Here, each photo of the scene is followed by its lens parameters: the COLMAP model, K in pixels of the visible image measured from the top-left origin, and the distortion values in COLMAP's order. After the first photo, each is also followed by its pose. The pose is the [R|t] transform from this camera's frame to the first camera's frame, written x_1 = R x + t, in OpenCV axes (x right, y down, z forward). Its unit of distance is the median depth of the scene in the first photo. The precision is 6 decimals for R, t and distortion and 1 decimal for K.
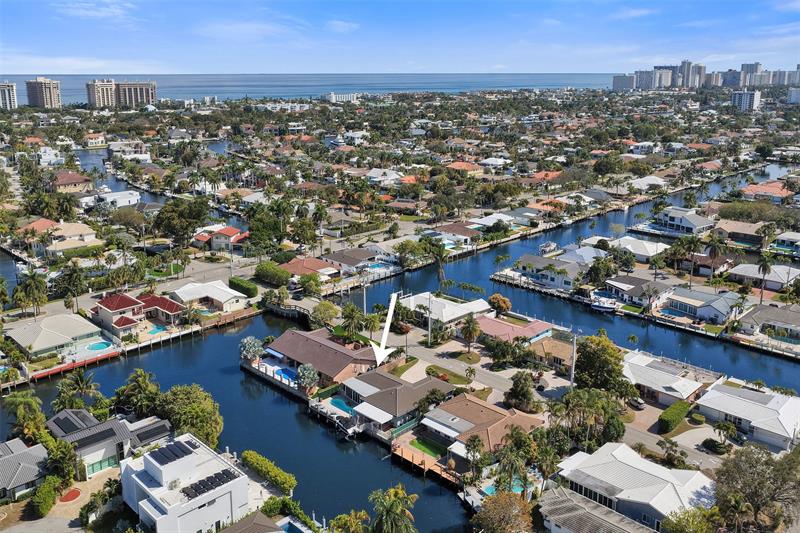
lens RADIAL K [[666.3, 0, 400.0], [0, 666.3, 266.5], [0, 0, 1]] dist [0.007297, 0.000422]
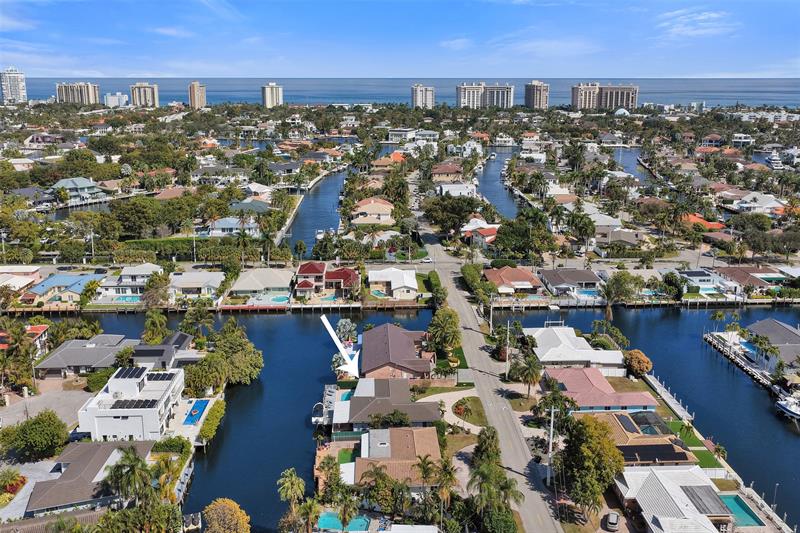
lens RADIAL K [[666.3, 0, 400.0], [0, 666.3, 266.5], [0, 0, 1]] dist [0.007297, 0.000422]
pose [[0.736466, 0.189820, -0.649297, 0.397907], [-0.193307, 0.978854, 0.066907, -0.051523], [0.648267, 0.076239, 0.757586, 0.164916]]
